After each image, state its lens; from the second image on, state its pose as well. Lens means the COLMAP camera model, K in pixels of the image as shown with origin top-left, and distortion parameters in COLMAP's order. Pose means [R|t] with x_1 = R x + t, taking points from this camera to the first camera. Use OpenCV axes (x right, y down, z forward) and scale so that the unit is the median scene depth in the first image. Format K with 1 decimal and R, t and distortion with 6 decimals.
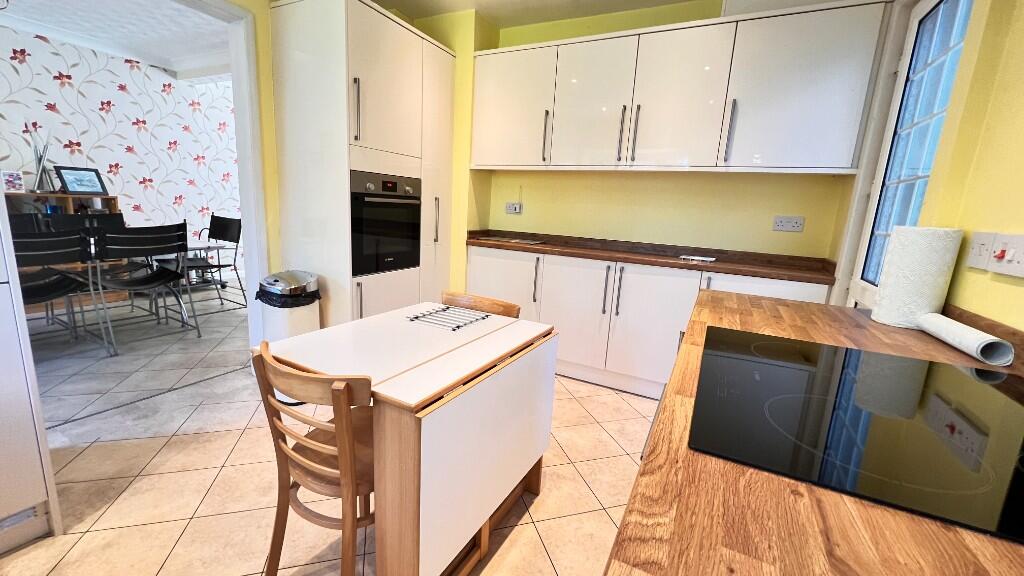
lens RADIAL K [[408.3, 0, 508.8], [0, 408.3, 285.6], [0, 0, 1]] dist [0.000662, 0.000471]
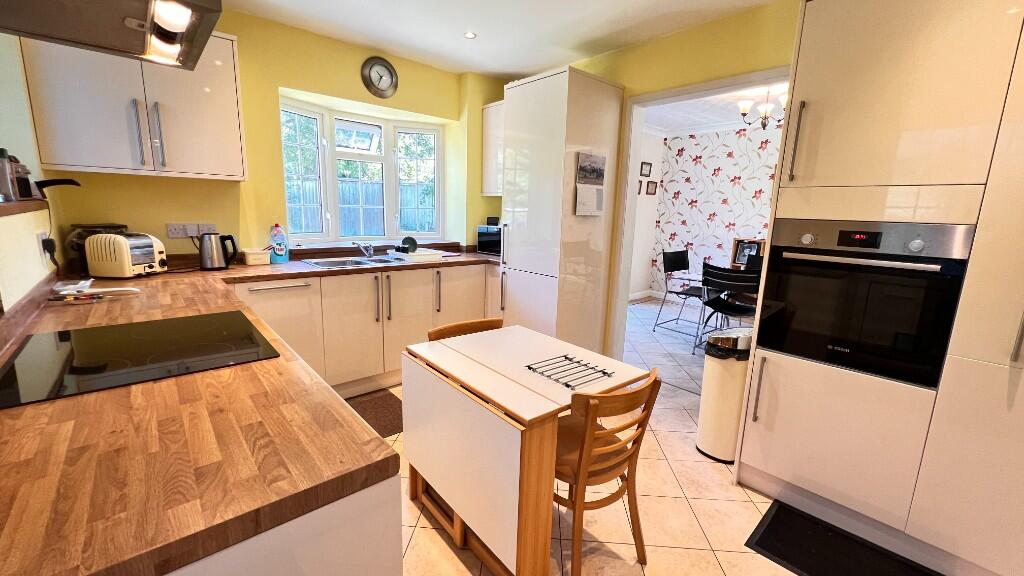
lens RADIAL K [[408.3, 0, 515.4], [0, 408.3, 282.7], [0, 0, 1]] dist [0.000662, 0.000471]
pose [[-0.345373, 0.093230, -0.933823, 0.552569], [-0.228516, 0.956749, 0.180035, -0.187546], [0.910219, 0.275573, -0.309131, 0.804290]]
